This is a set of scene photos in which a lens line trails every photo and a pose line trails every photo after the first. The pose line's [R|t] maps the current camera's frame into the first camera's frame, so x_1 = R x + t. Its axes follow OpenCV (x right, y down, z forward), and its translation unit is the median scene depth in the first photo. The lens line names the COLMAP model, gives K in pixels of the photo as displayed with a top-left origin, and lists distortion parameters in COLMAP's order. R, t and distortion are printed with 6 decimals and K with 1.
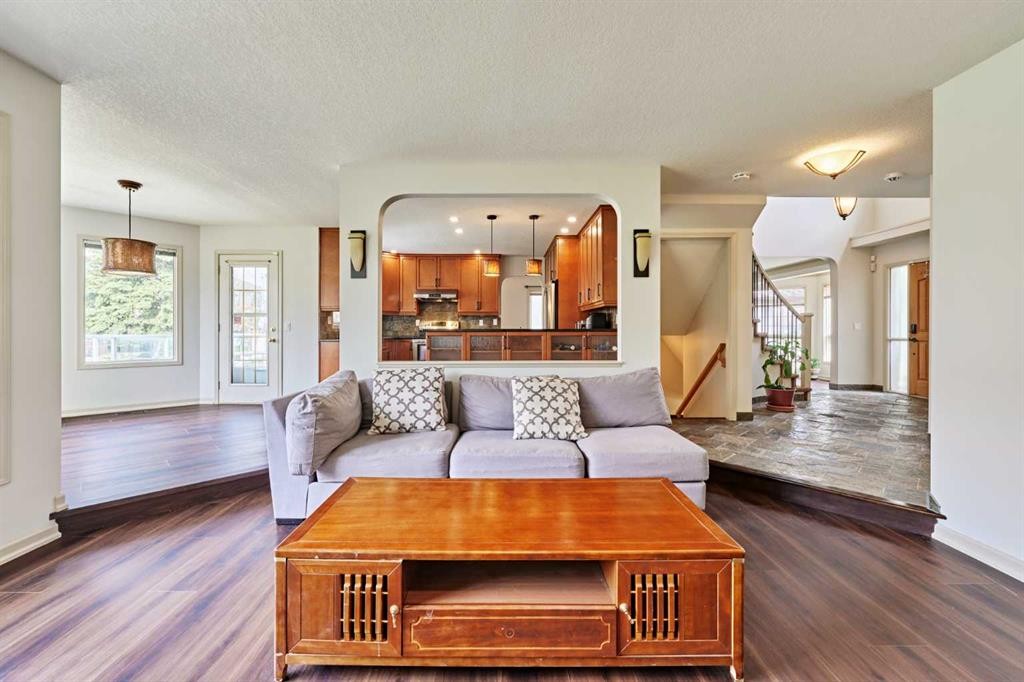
lens RADIAL K [[428.8, 0, 508.2], [0, 428.8, 327.2], [0, 0, 1]] dist [-0.000478, -0.000101]
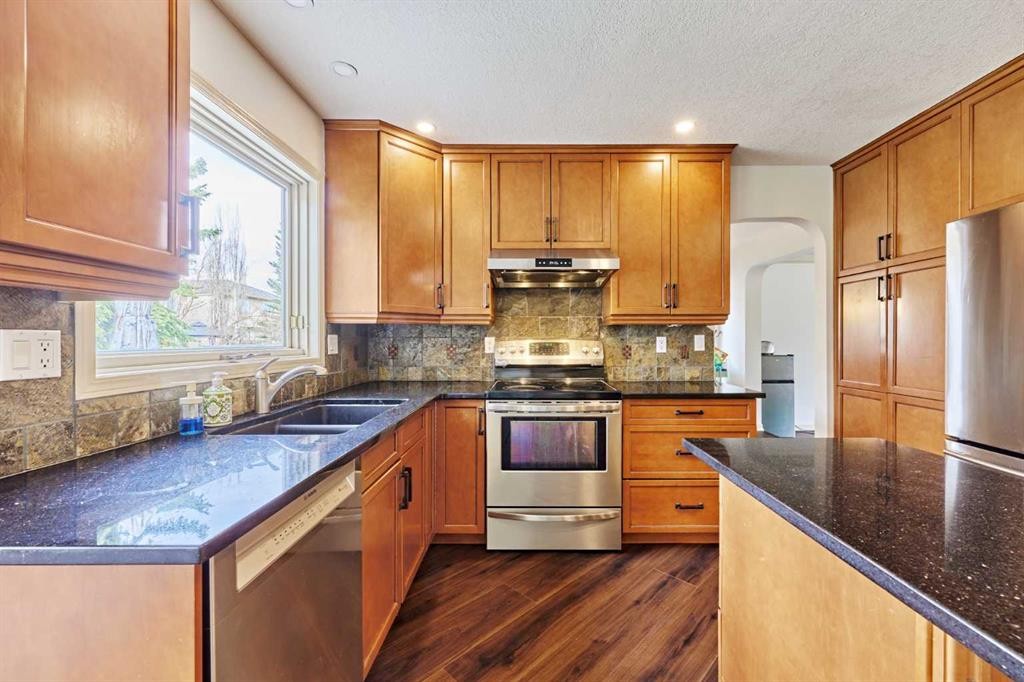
lens RADIAL K [[422.1, 0, 518.9], [0, 422.1, 341.6], [0, 0, 1]] dist [0.000840, 0.000031]
pose [[0.999508, 0.001974, -0.031296, -0.189207], [-0.001661, 0.999948, 0.010038, -0.018081], [0.031315, -0.009981, 0.999460, 0.692129]]
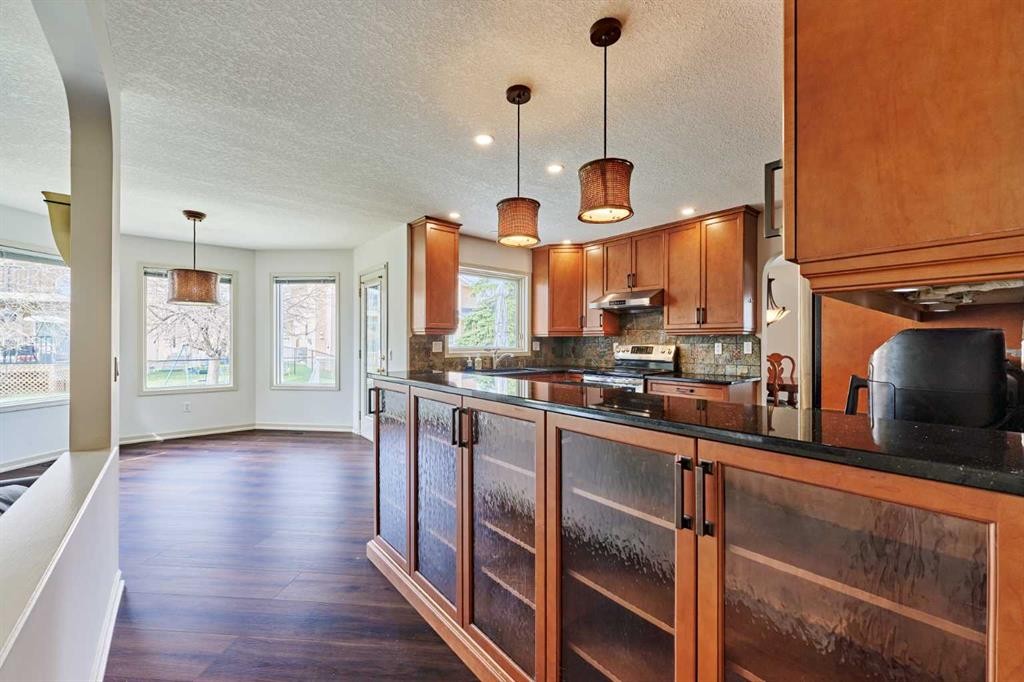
lens RADIAL K [[407.1, 0, 502.1], [0, 407.1, 339.7], [0, 0, 1]] dist [0.001120, 0.000047]
pose [[0.606476, -0.000656, -0.795101, 0.179890], [-0.004346, 0.999982, -0.004140, -0.020051], [0.795090, 0.005966, 0.606462, 0.541276]]
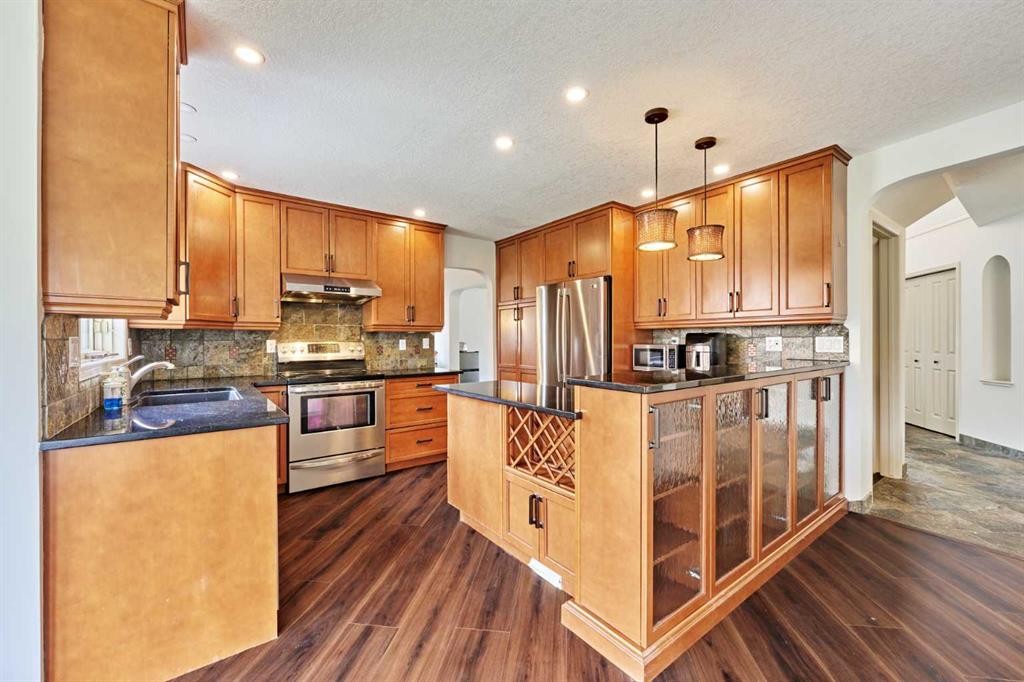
lens RADIAL K [[422.1, 0, 518.9], [0, 422.1, 341.6], [0, 0, 1]] dist [0.000840, 0.000031]
pose [[0.804813, -0.001653, 0.593526, -0.288180], [-0.001398, 0.999988, 0.004680, -0.019016], [-0.593527, -0.004596, 0.804801, 0.517473]]
